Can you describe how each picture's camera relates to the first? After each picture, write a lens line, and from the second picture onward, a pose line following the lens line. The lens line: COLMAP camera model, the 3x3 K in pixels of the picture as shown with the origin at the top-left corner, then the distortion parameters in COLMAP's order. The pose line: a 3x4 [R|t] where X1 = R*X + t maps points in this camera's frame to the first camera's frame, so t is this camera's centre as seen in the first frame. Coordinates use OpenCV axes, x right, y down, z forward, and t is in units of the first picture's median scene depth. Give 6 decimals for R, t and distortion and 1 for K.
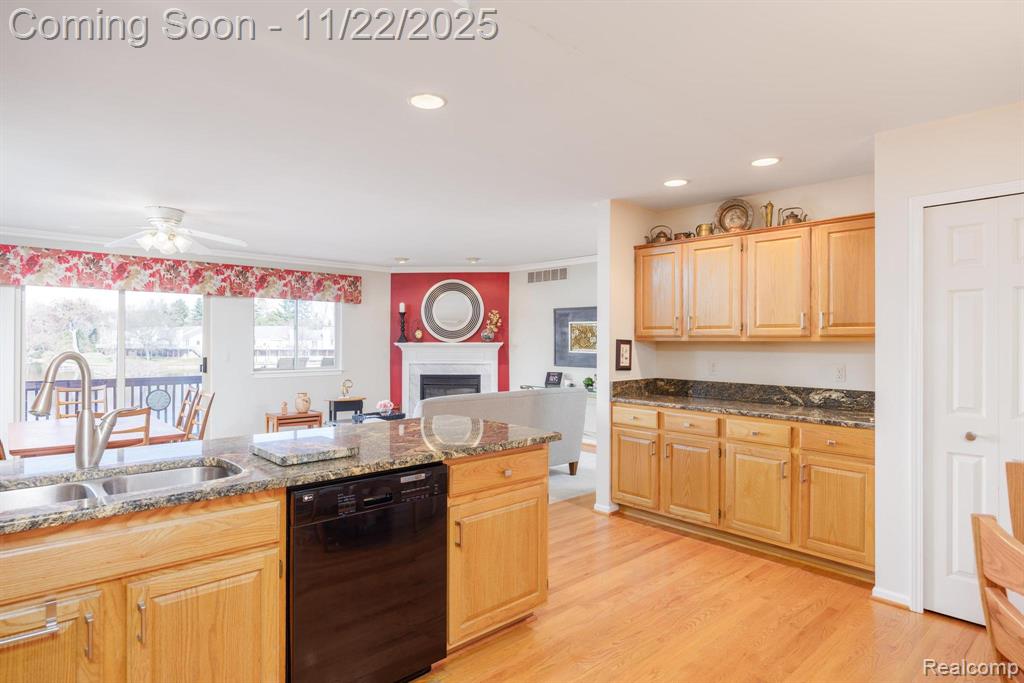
lens RADIAL K [[555.7, 0, 502.5], [0, 555.7, 340.3], [0, 0, 1]] dist [0.000850, -0.001058]
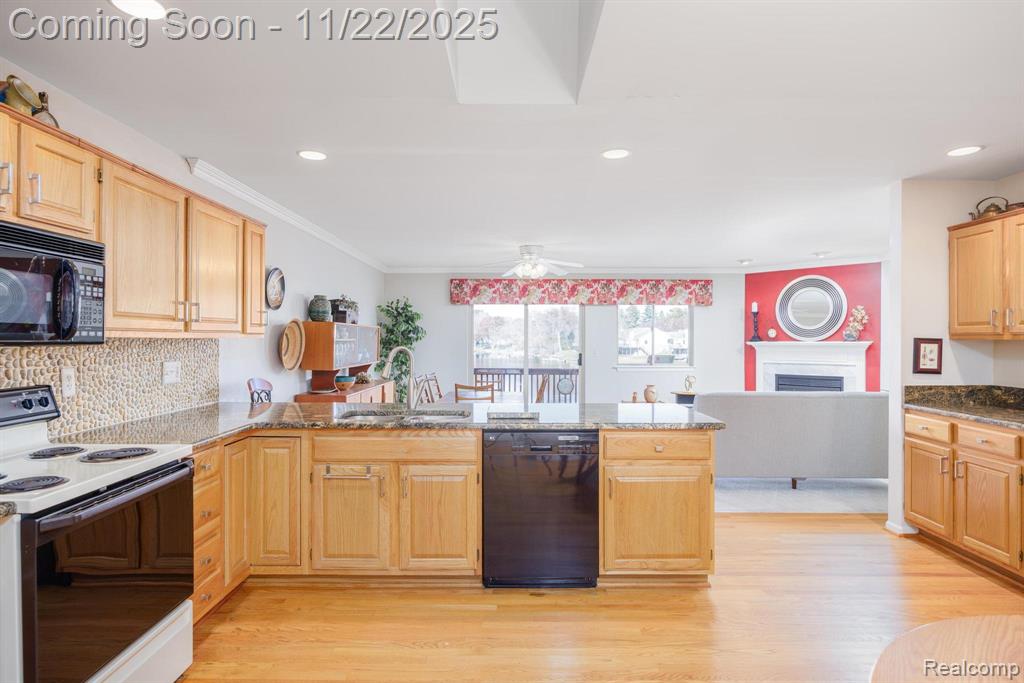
lens RADIAL K [[555.7, 0, 525.2], [0, 555.7, 339.0], [0, 0, 1]] dist [0.000850, -0.001058]
pose [[0.748365, -0.004354, -0.663273, 0.199857], [0.003507, 0.999990, -0.002607, 0.000130], [0.663278, -0.000375, 0.748373, -0.035574]]
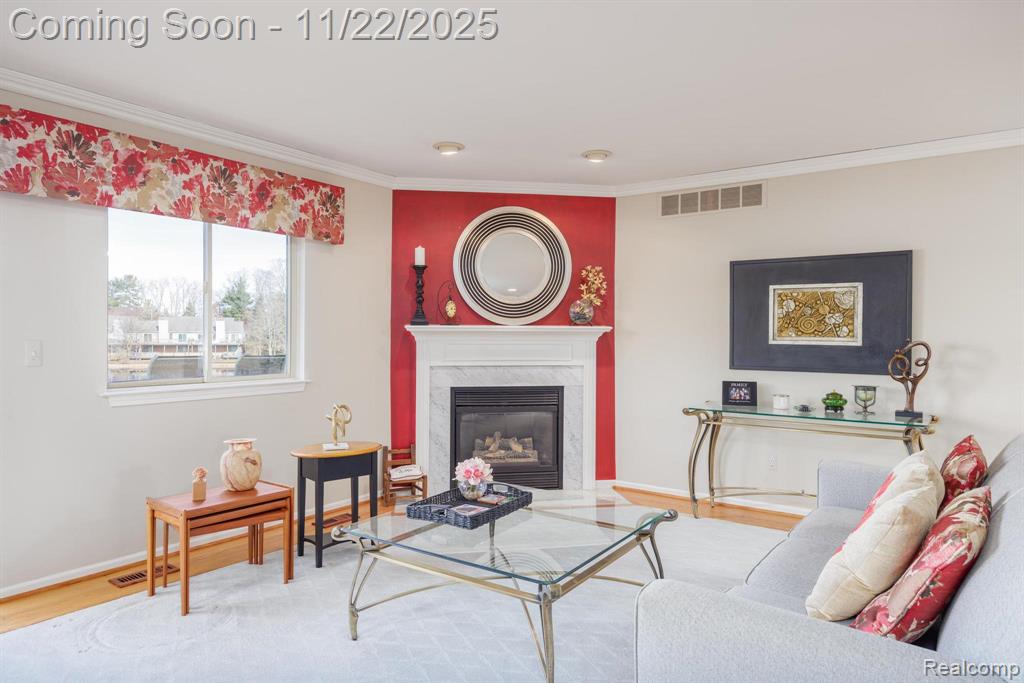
lens RADIAL K [[623.2, 0, 509.2], [0, 623.2, 335.5], [0, 0, 1]] dist [-0.003297, -0.000001]
pose [[0.978492, 0.002499, 0.206271, -0.247170], [-0.002879, 0.999995, 0.001542, 0.014107], [-0.206266, -0.002103, 0.978494, 0.480565]]
